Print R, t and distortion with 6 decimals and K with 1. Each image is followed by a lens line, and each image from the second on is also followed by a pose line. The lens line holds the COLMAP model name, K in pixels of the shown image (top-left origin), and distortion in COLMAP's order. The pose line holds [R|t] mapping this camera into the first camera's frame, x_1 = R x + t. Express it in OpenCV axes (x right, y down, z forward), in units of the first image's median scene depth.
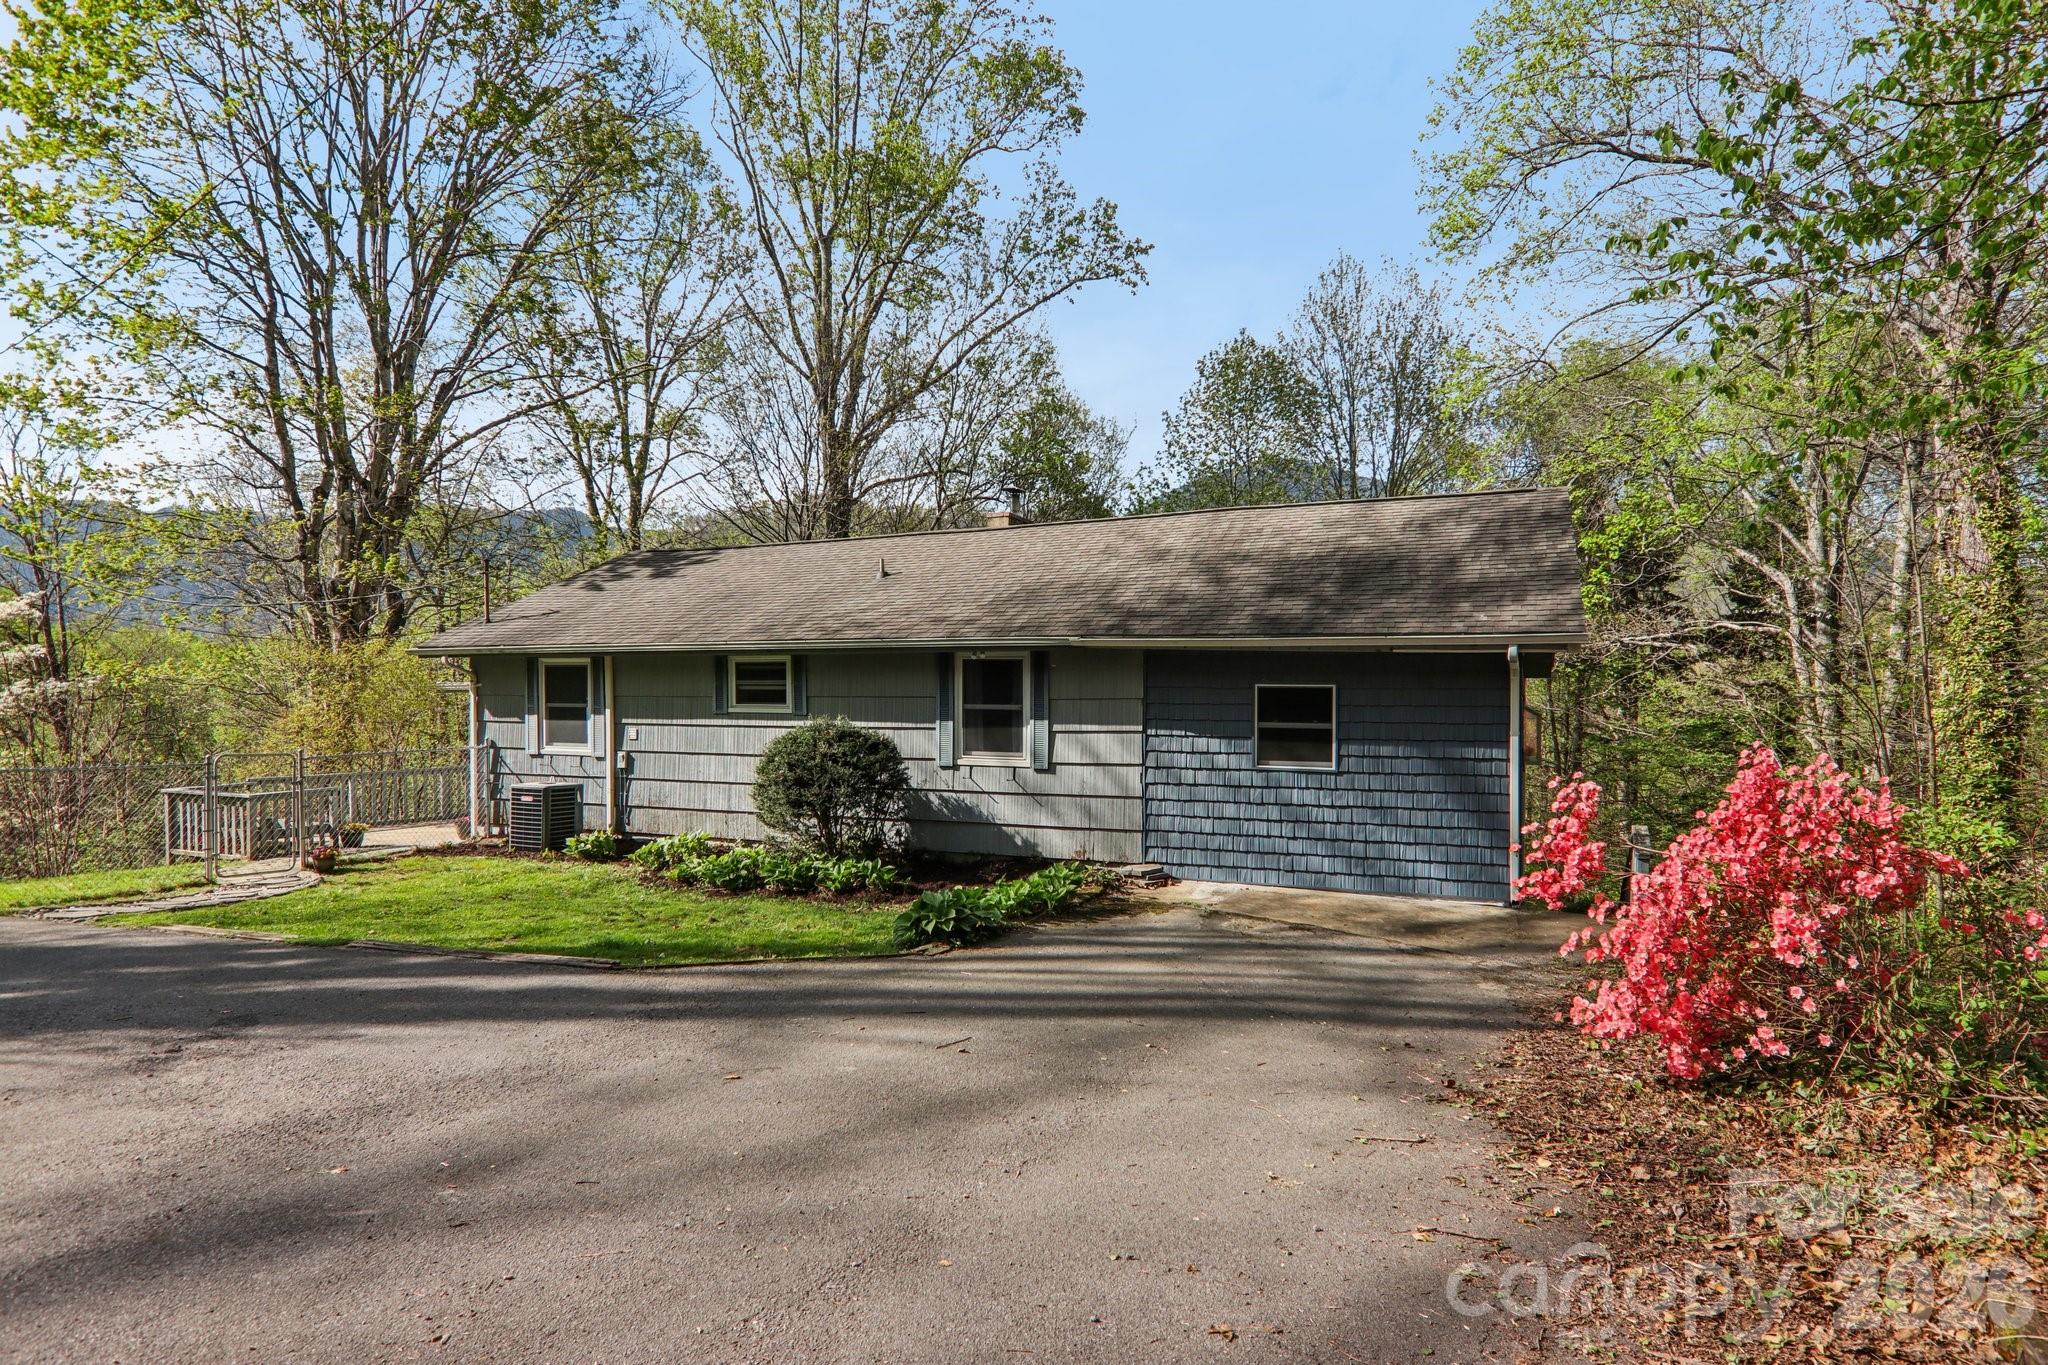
lens RADIAL K [[1151.8, 0, 1036.2], [0, 1151.8, 683.1], [0, 0, 1]] dist [-0.005593, -0.002574]
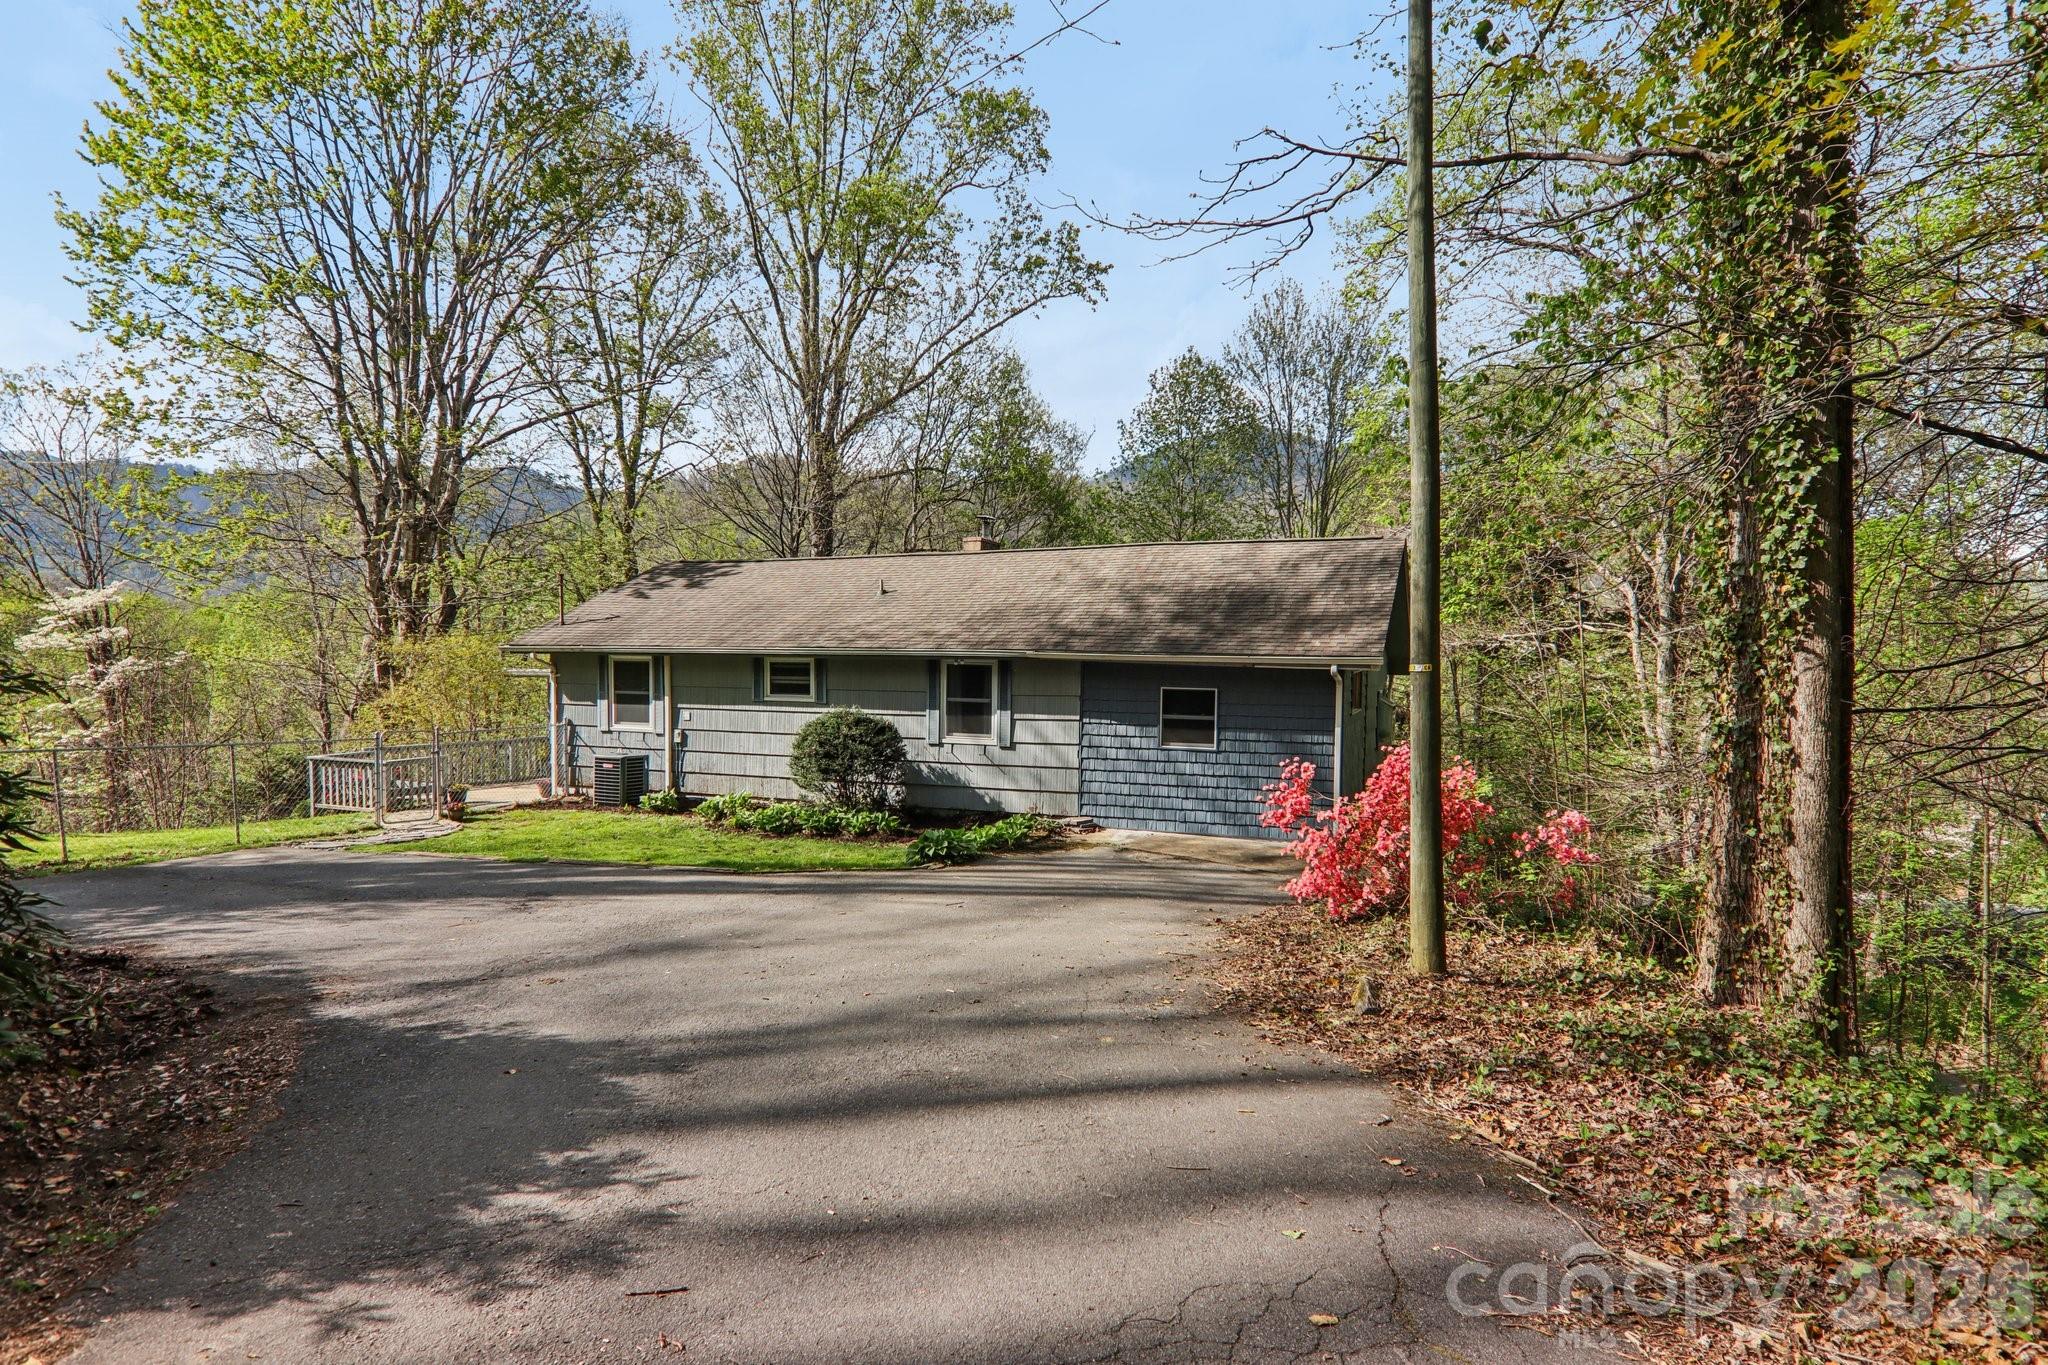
lens RADIAL K [[1151.8, 0, 1036.2], [0, 1151.8, 683.1], [0, 0, 1]] dist [-0.005593, -0.002574]
pose [[0.999508, 0.009173, 0.030003, -0.000026], [-0.009969, 0.999599, 0.026490, -0.031621], [-0.029748, -0.026776, 0.999199, -0.305249]]
